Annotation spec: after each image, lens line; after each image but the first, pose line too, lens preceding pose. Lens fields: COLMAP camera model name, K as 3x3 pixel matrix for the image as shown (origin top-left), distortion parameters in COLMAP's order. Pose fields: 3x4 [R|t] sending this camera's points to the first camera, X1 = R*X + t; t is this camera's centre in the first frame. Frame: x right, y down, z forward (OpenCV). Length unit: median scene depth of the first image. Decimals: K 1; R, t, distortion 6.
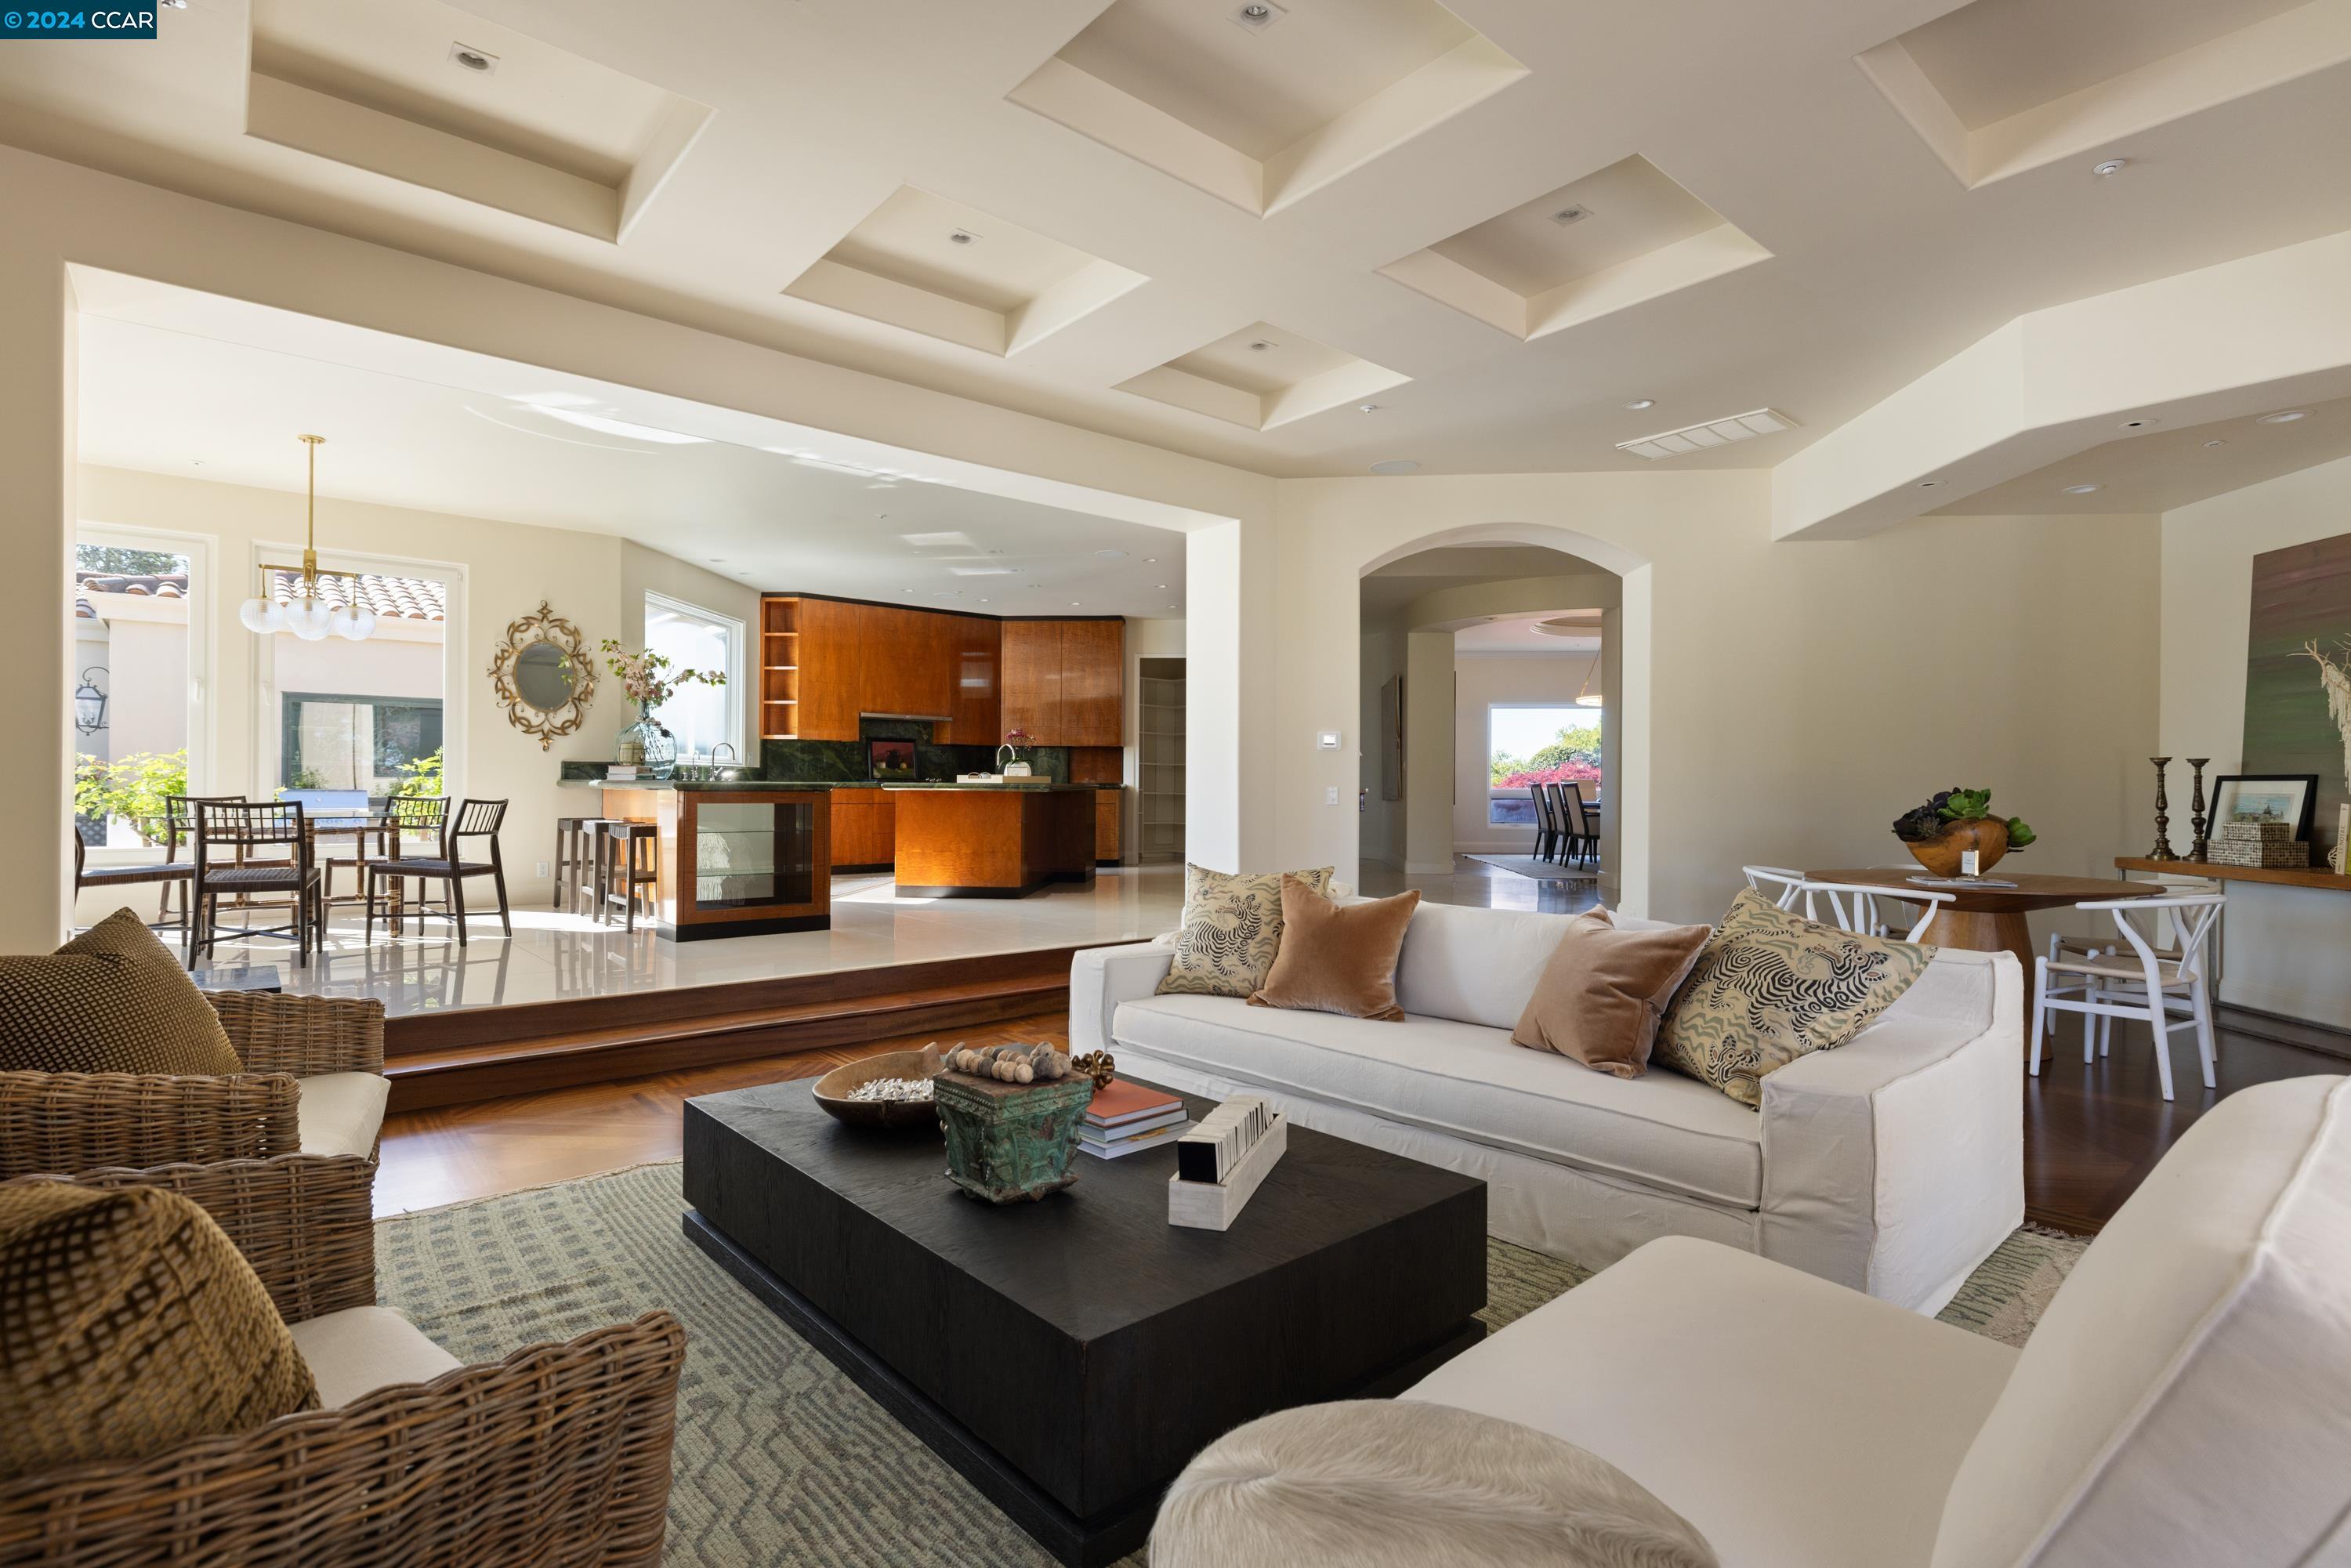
lens RADIAL K [[1144.6, 0, 1178.2], [0, 1144.6, 784.7], [0, 0, 1]] dist [-0.006299, -0.000001]
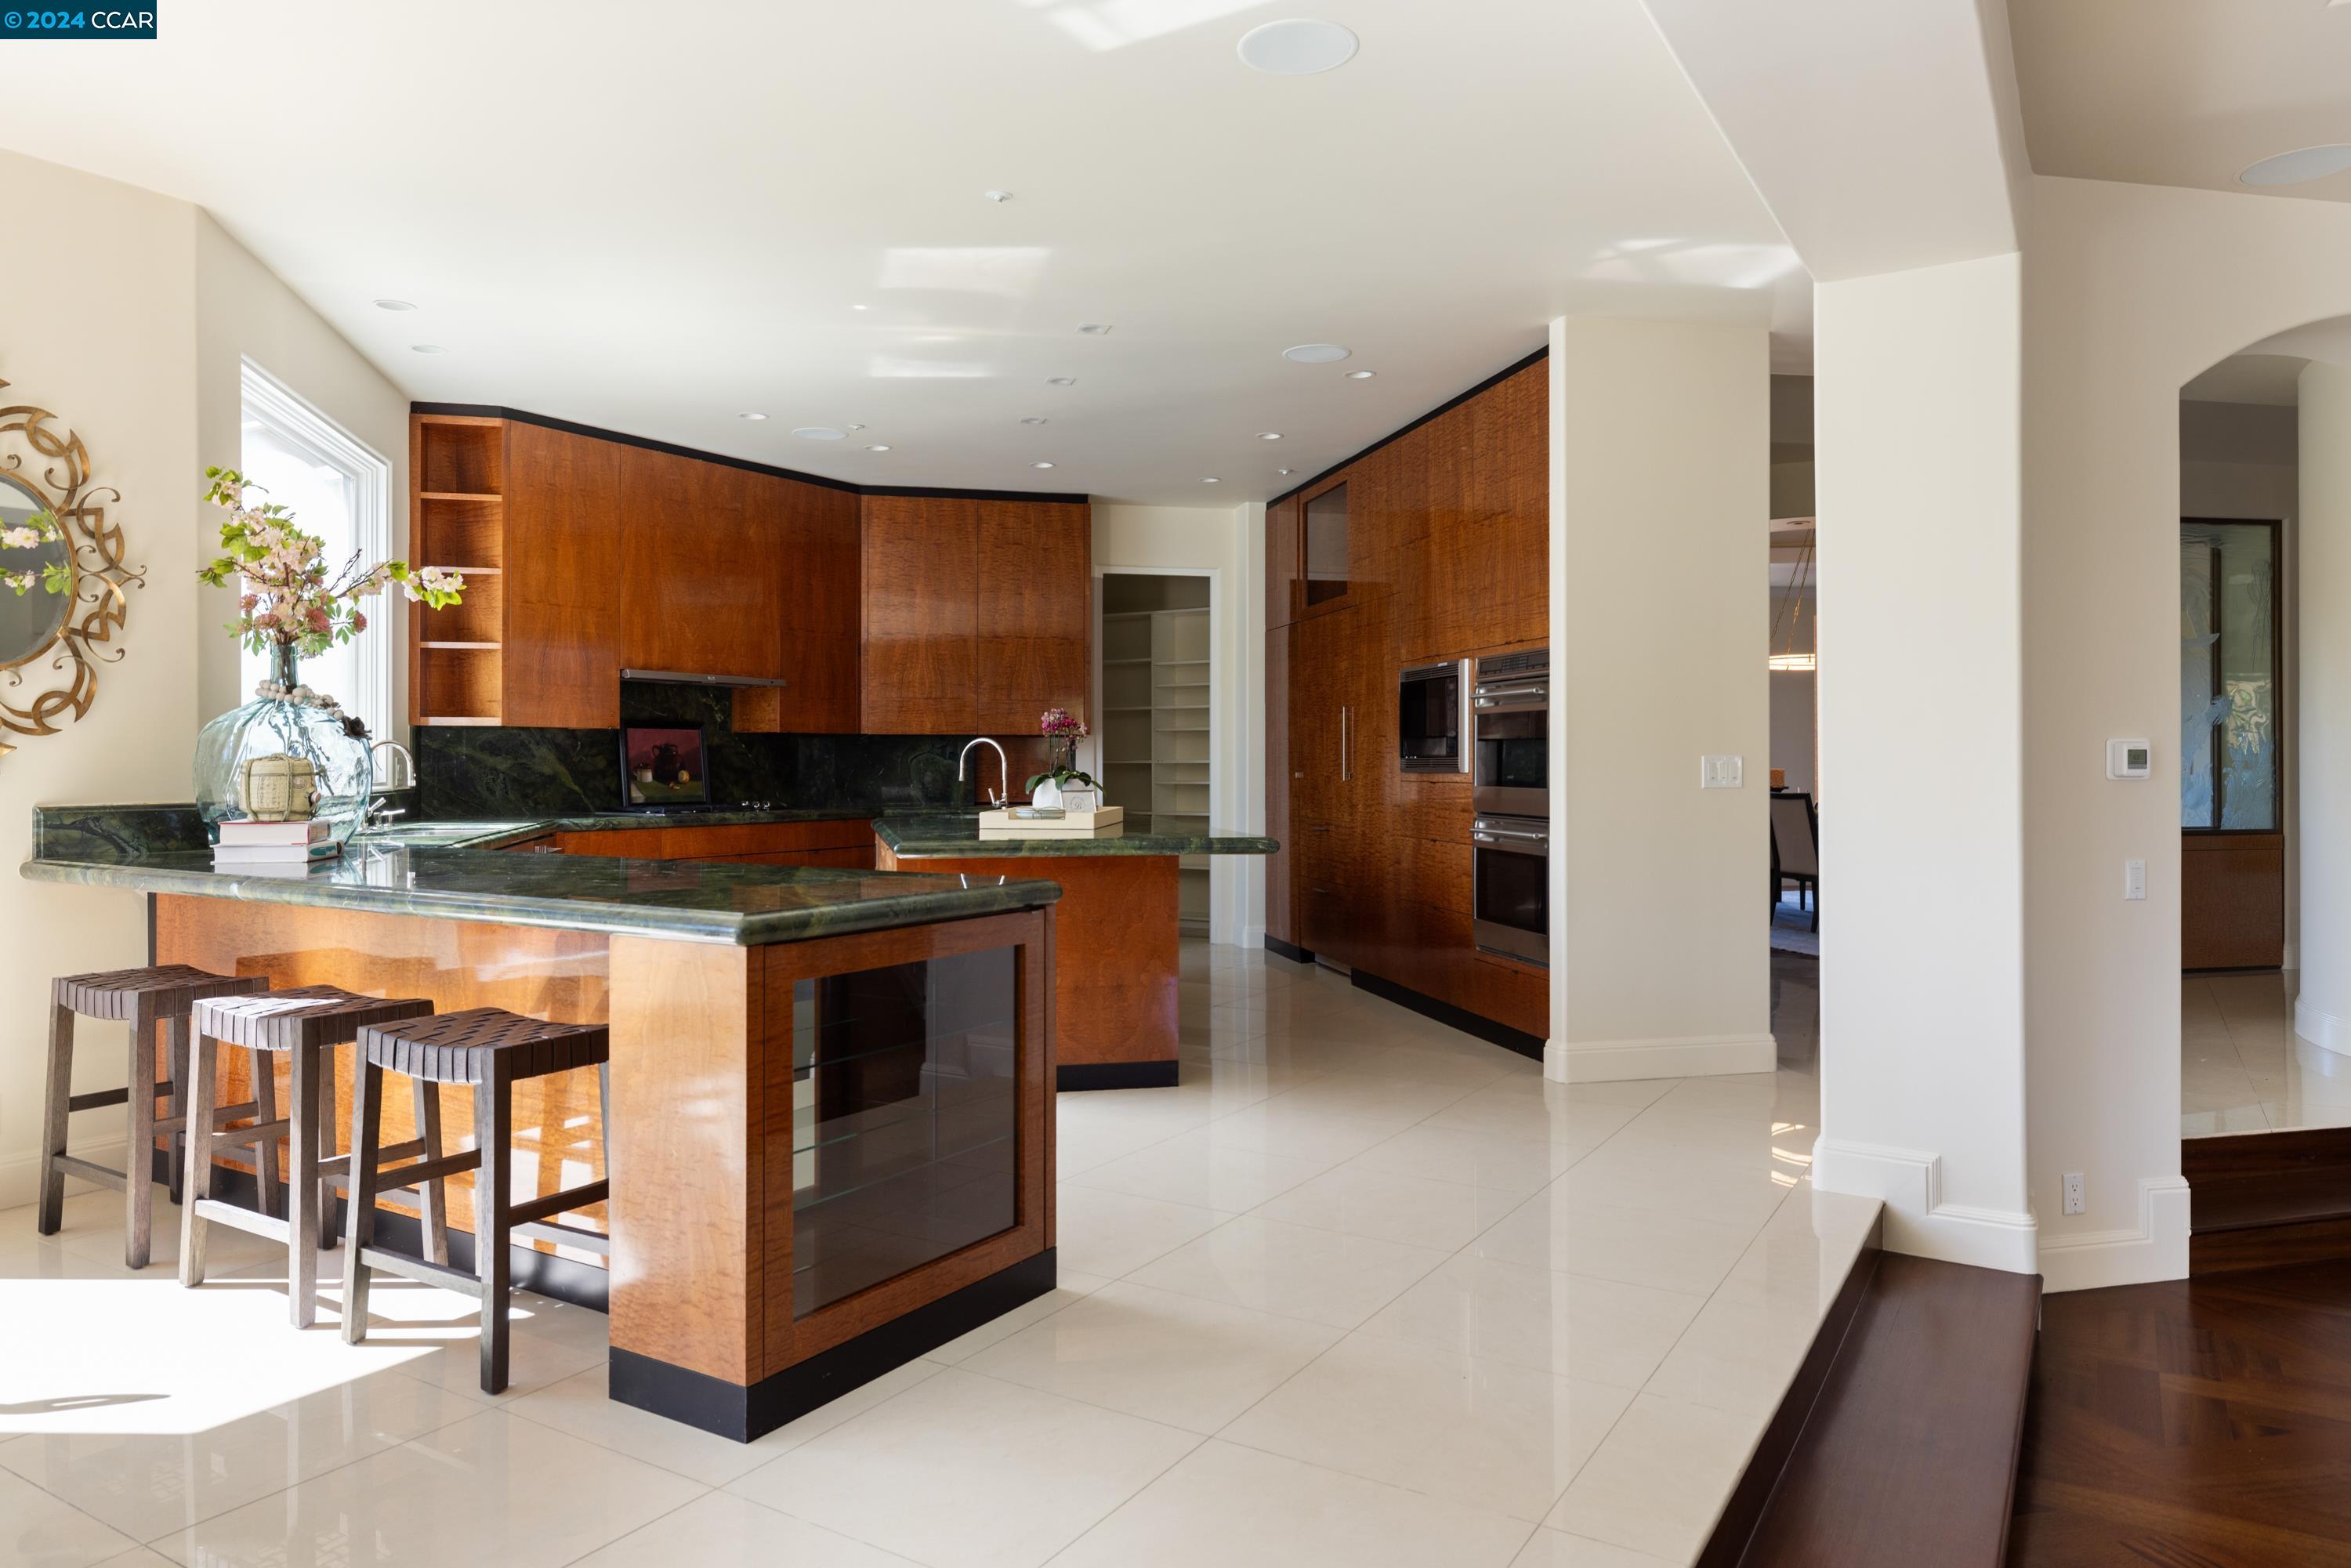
lens RADIAL K [[1541.3, 0, 1172.5], [0, 1541.3, 761.0], [0, 0, 1]] dist [0.009137, 0.002351]
pose [[0.954409, -0.006449, 0.298431, -0.342506], [0.006121, 0.999979, 0.002034, -0.033545], [-0.298438, -0.000114, 0.954429, 0.428838]]
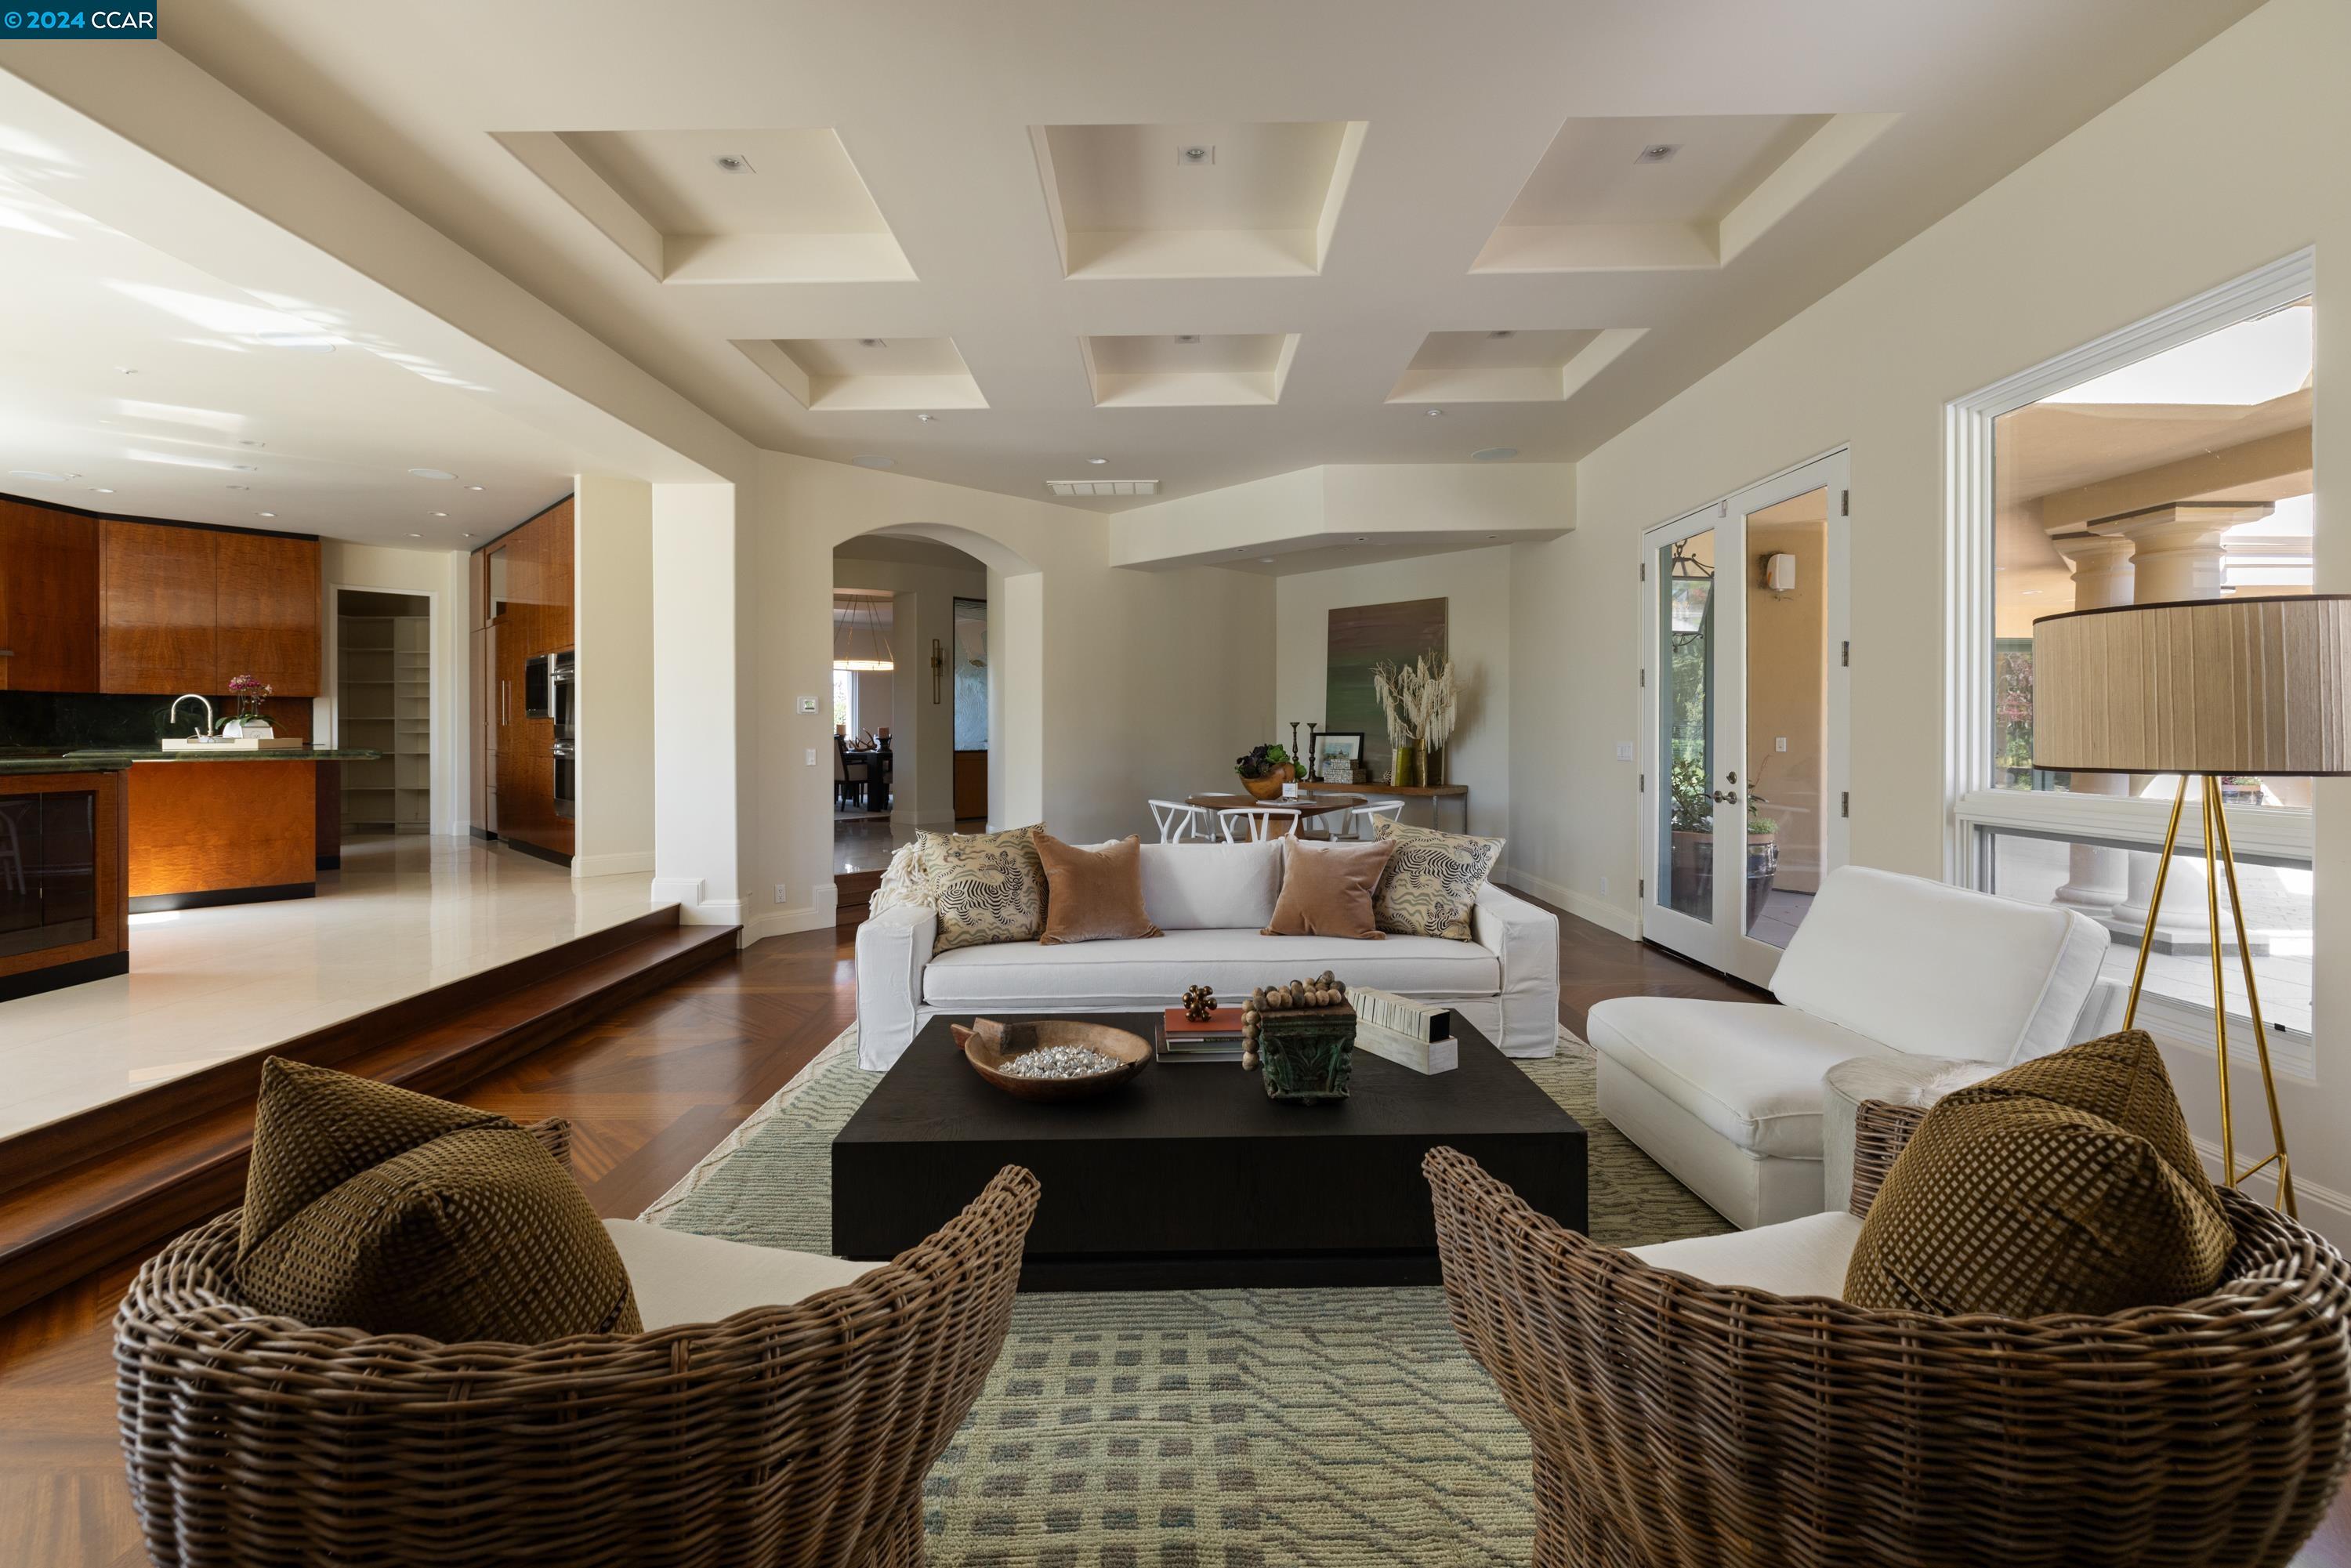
lens RADIAL K [[1013.6, 0, 1187.0], [0, 1013.6, 728.6], [0, 0, 1]] dist [-0.001177, 0.000442]
pose [[0.646902, -0.005464, 0.762554, -0.295674], [0.005856, 0.999980, 0.002198, -0.013997], [-0.762551, 0.003044, 0.646921, 0.102831]]
